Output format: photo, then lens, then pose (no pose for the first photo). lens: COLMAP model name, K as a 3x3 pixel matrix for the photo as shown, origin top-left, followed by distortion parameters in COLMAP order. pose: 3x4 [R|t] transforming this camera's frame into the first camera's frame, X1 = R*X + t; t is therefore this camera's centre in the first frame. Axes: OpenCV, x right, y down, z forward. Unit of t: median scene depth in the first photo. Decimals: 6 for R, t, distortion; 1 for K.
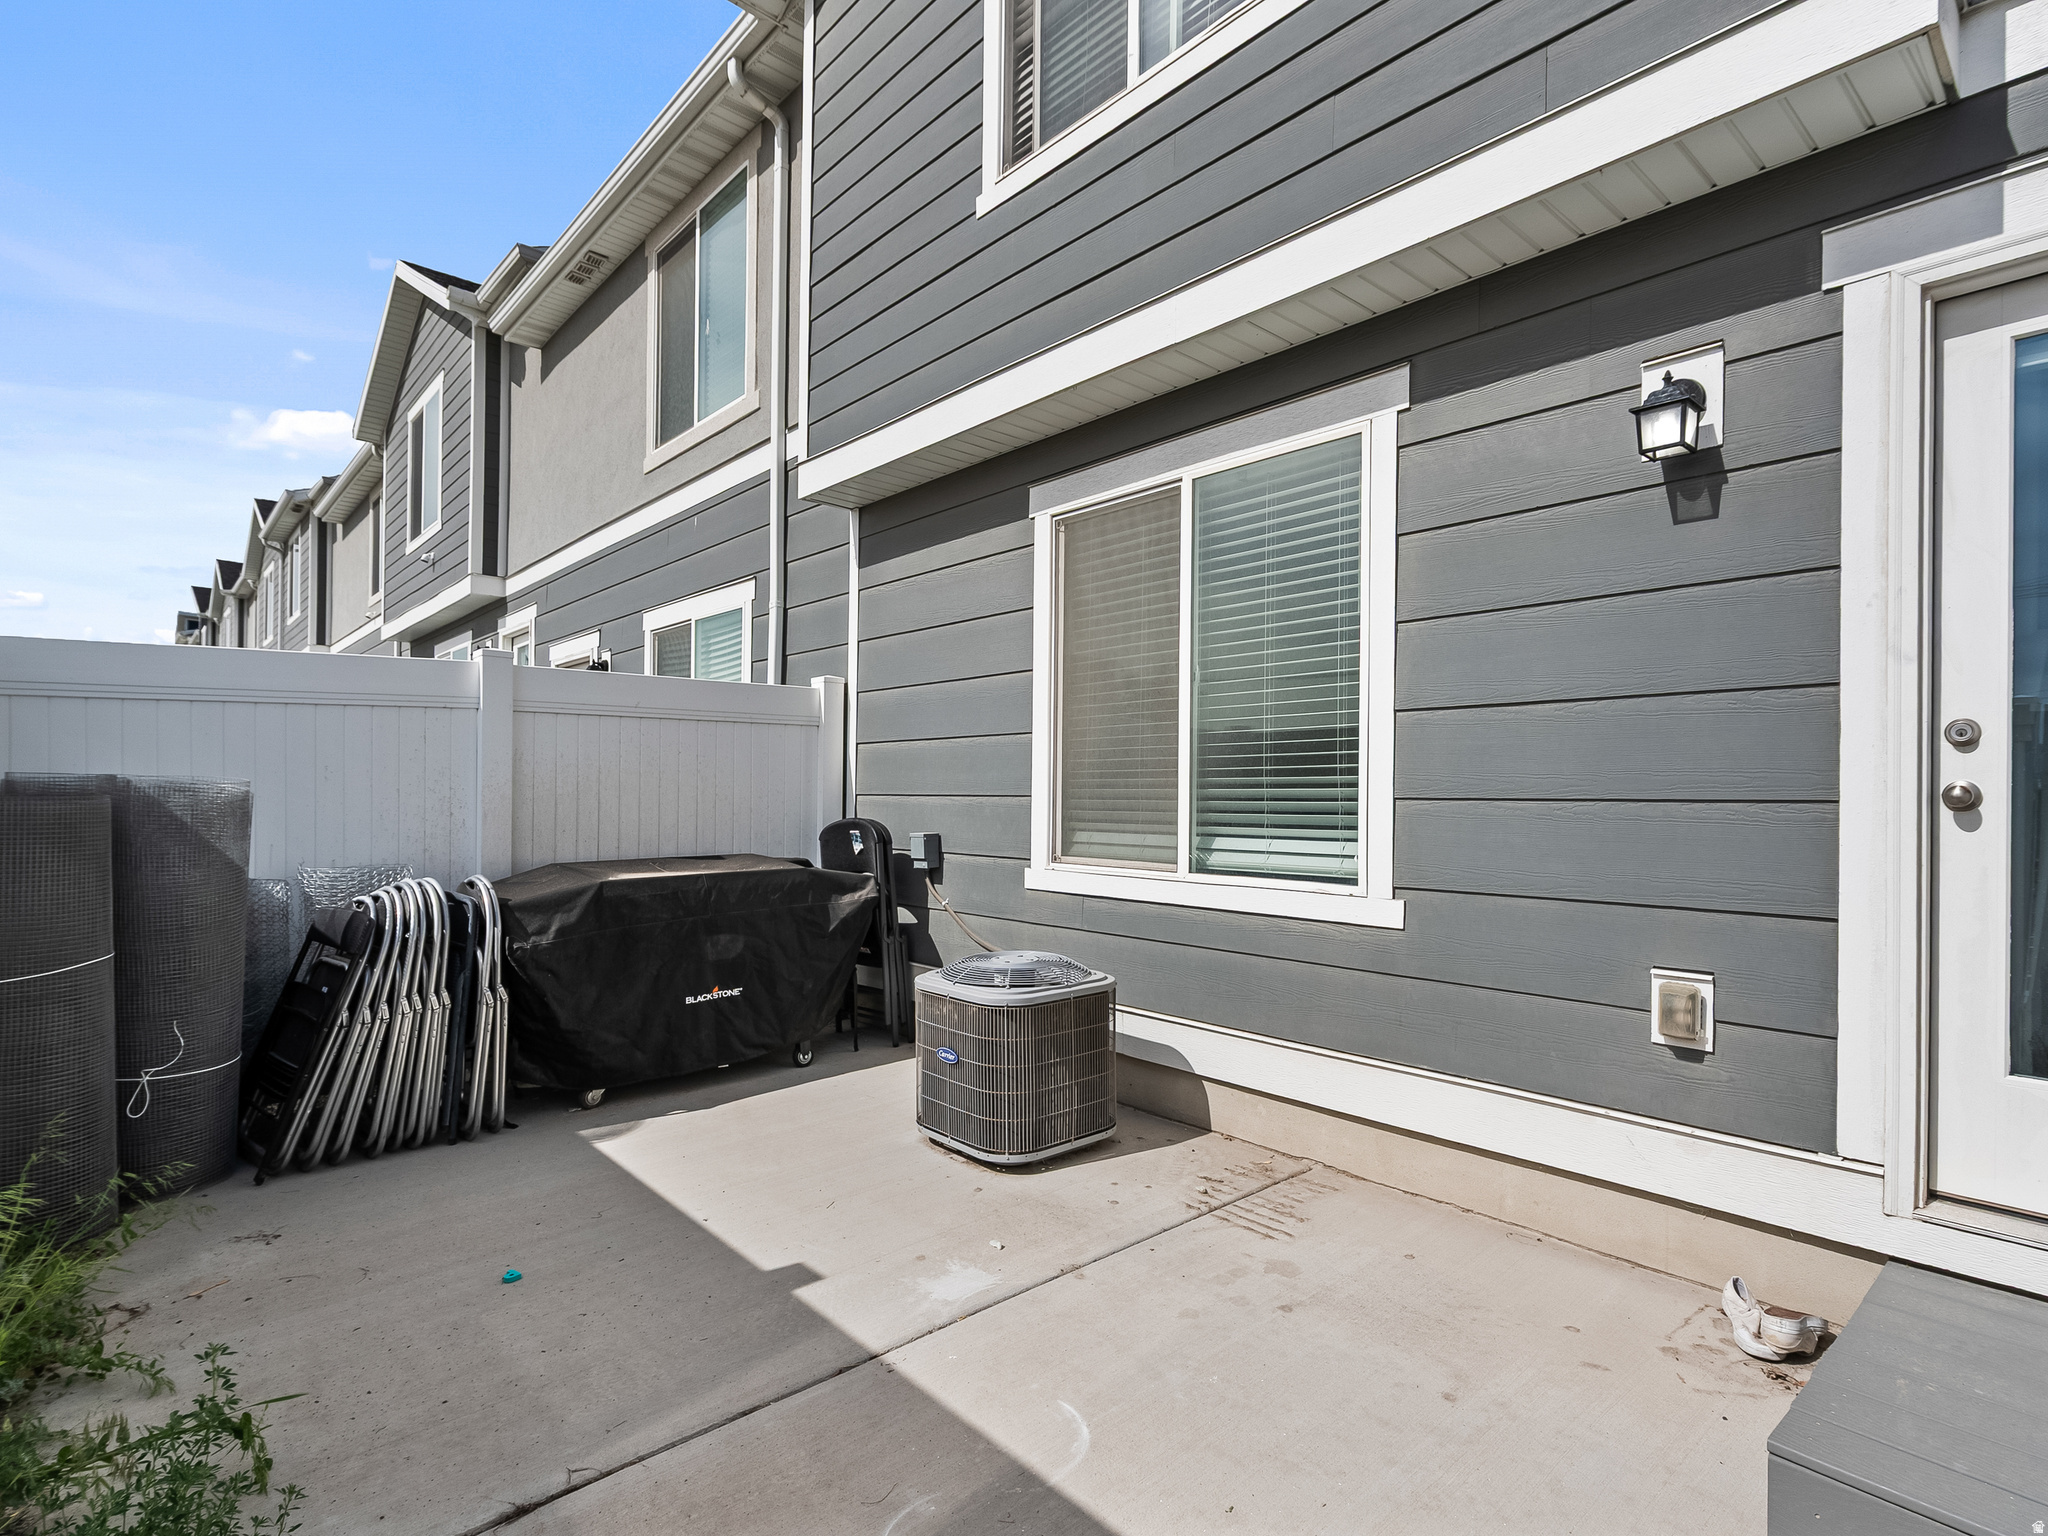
lens RADIAL K [[1045.3, 0, 1032.2], [0, 1045.3, 788.2], [0, 0, 1]] dist [-0.001603, -0.000071]
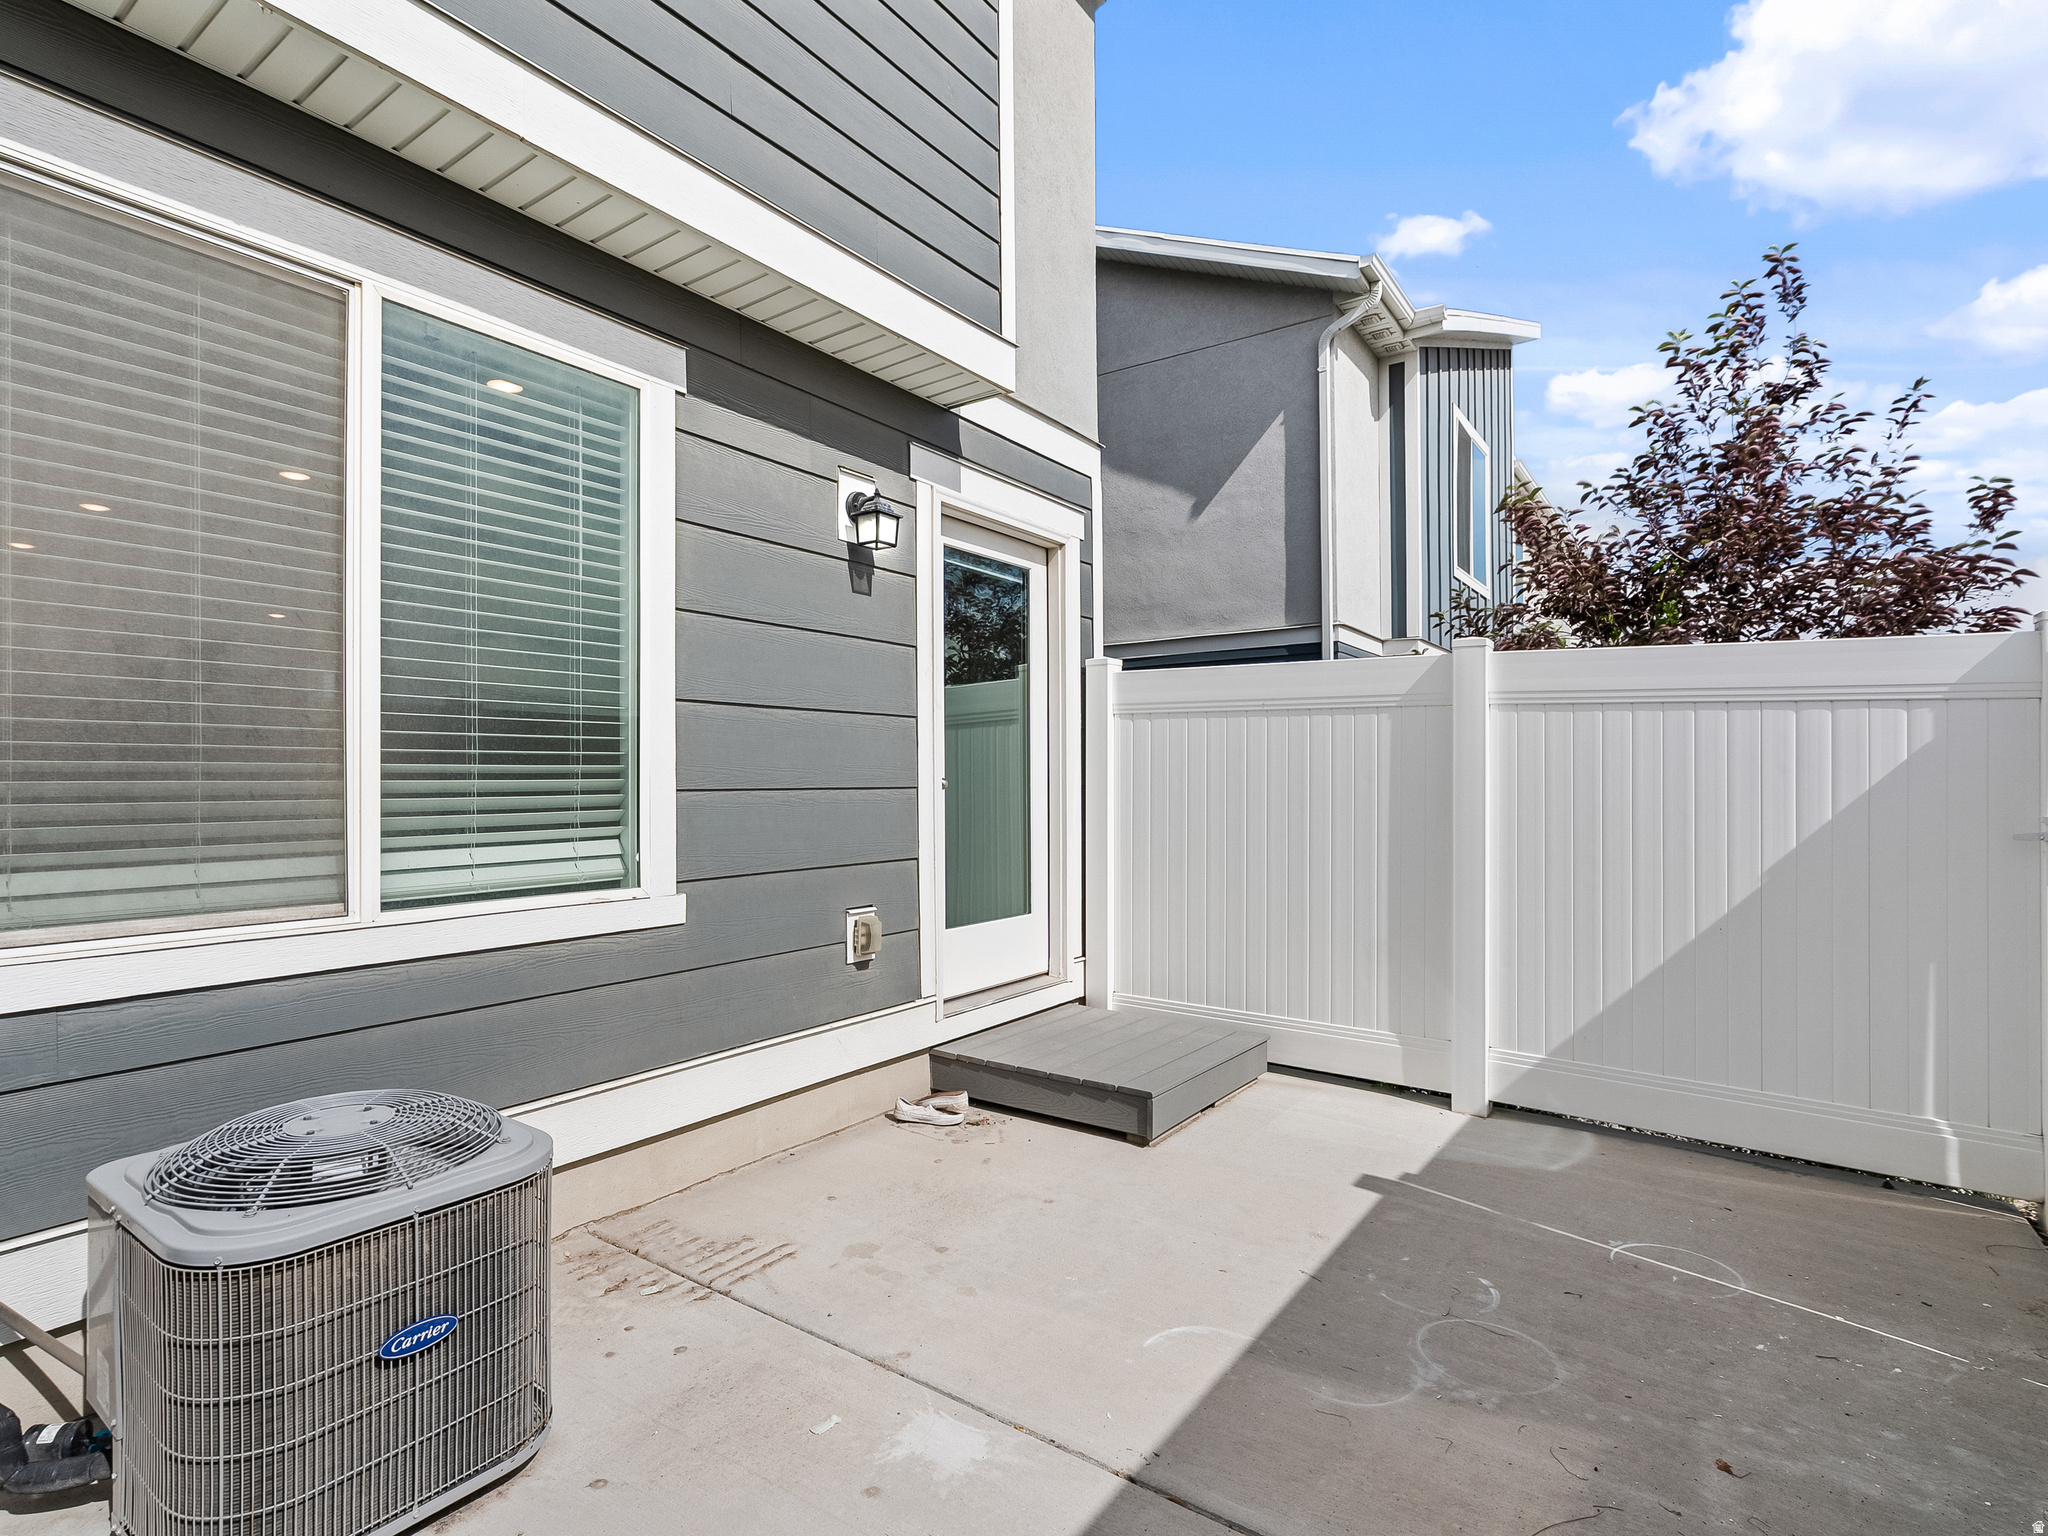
lens RADIAL K [[1033.6, 0, 1022.6], [0, 1033.6, 768.9], [0, 0, 1]] dist [-0.015334, 0.008022]
pose [[-0.228207, 0.003955, 0.973604, -0.657054], [-0.007298, 0.999957, -0.005773, -0.006590], [-0.973585, -0.008423, -0.228169, 0.907680]]
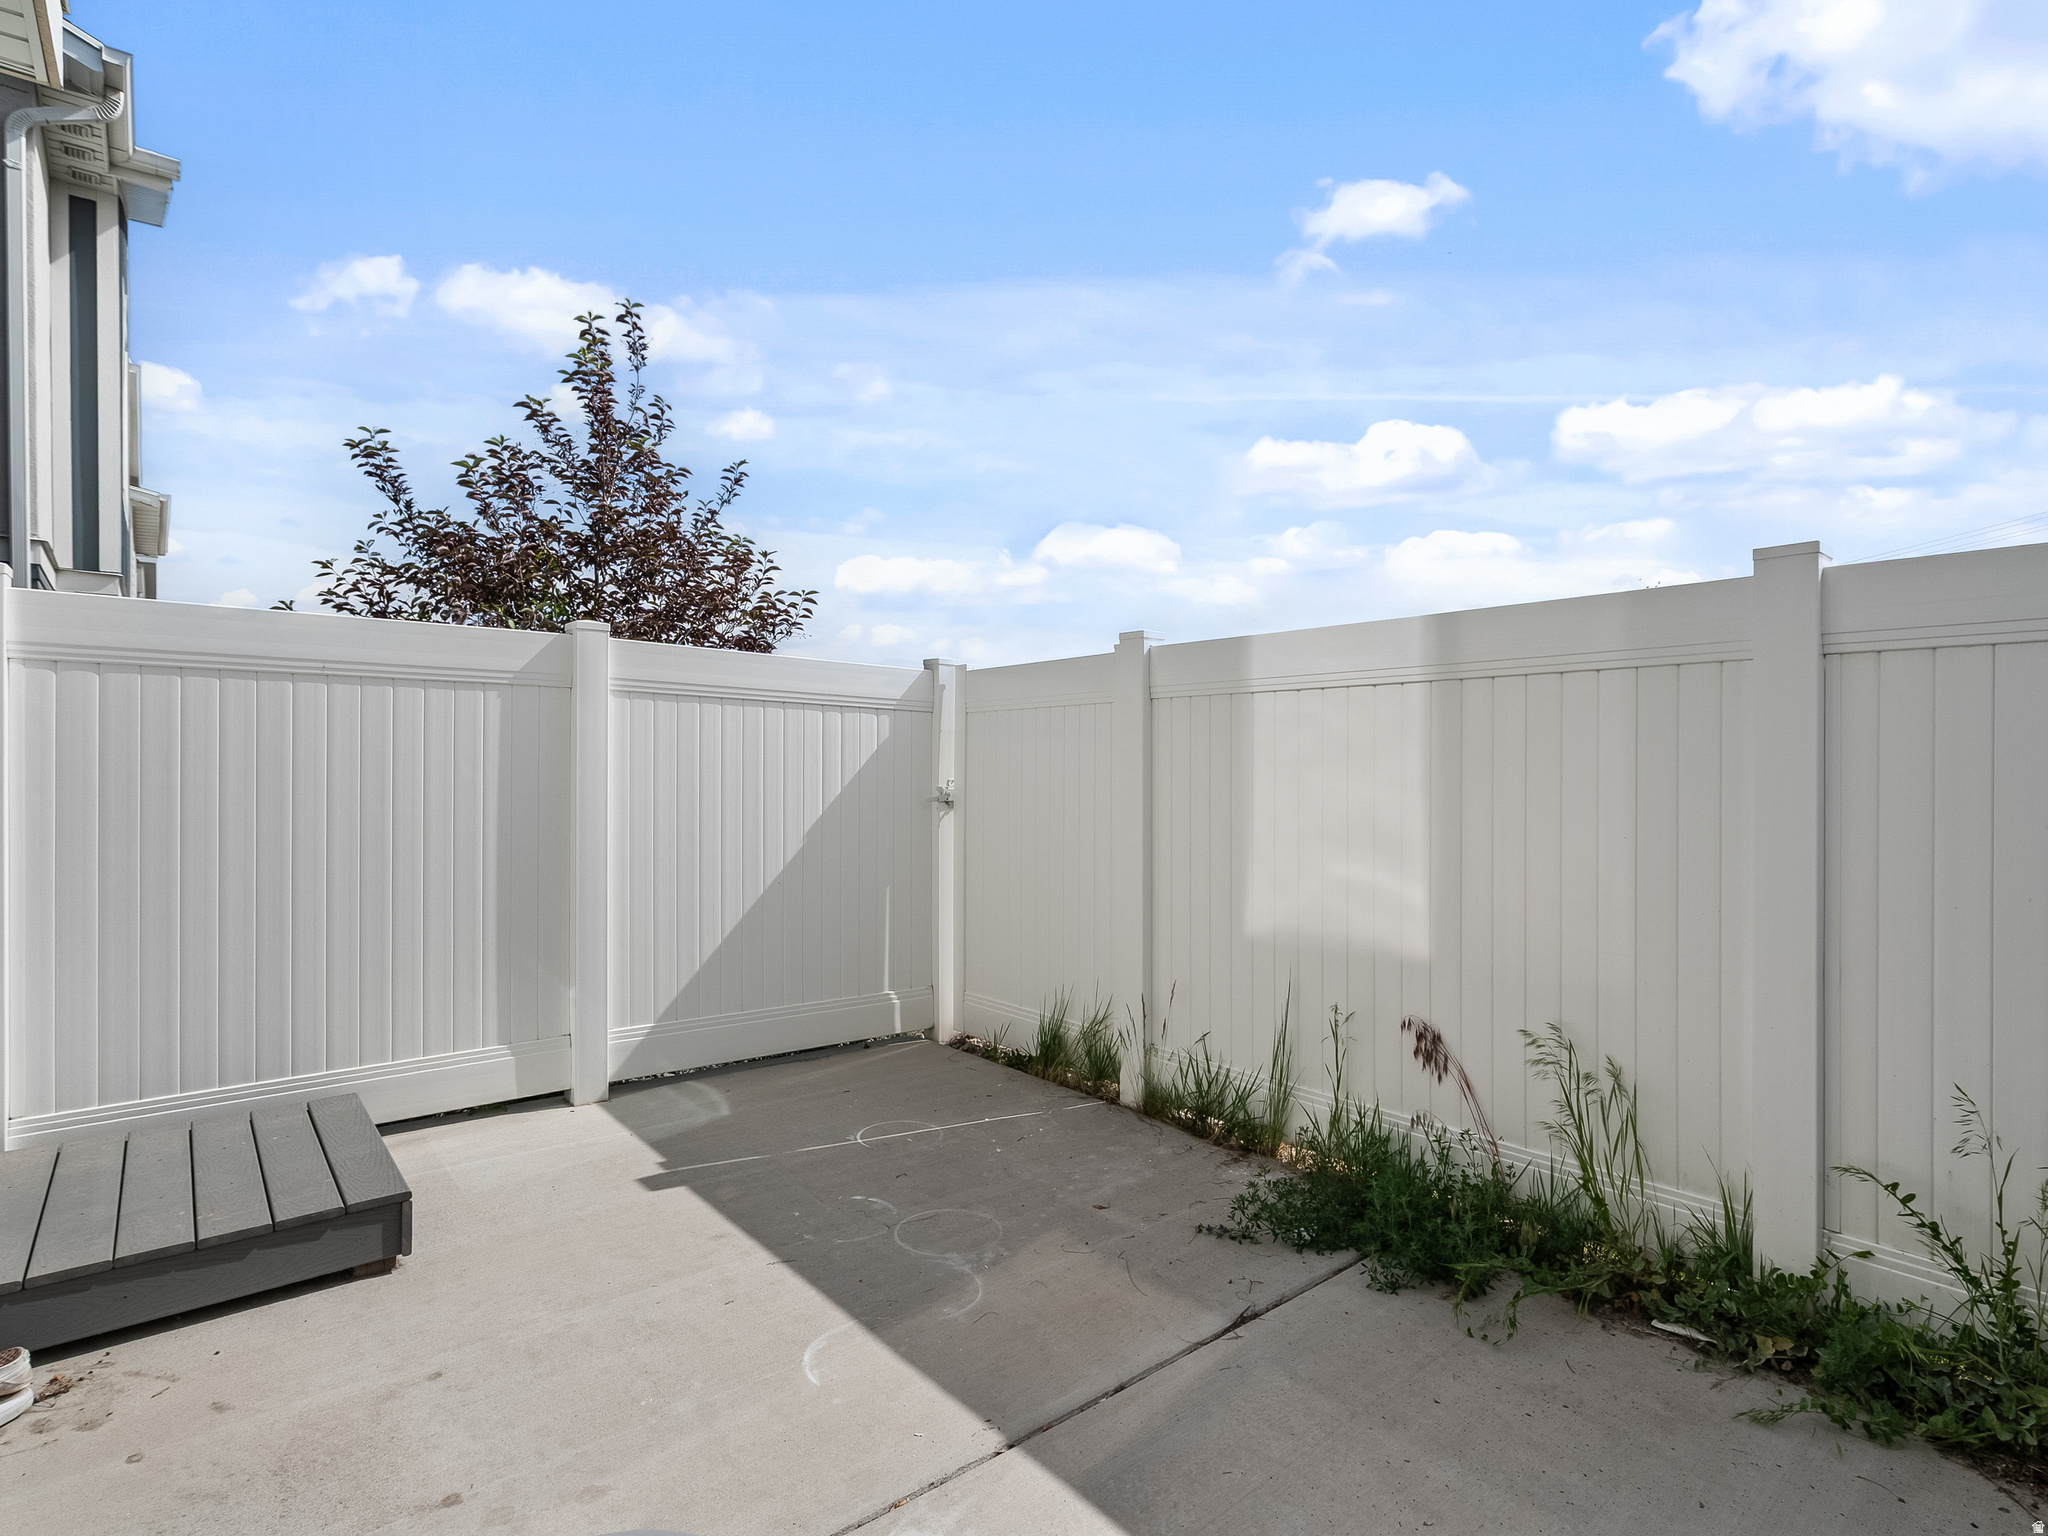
lens RADIAL K [[1057.5, 0, 1021.8], [0, 1057.5, 745.0], [0, 0, 1]] dist [0.001318, 0.000935]
pose [[-0.999216, -0.006555, 0.039051, -0.136671], [-0.007180, 0.999848, -0.015888, -0.011656], [-0.038941, -0.016156, -0.999111, 1.337238]]
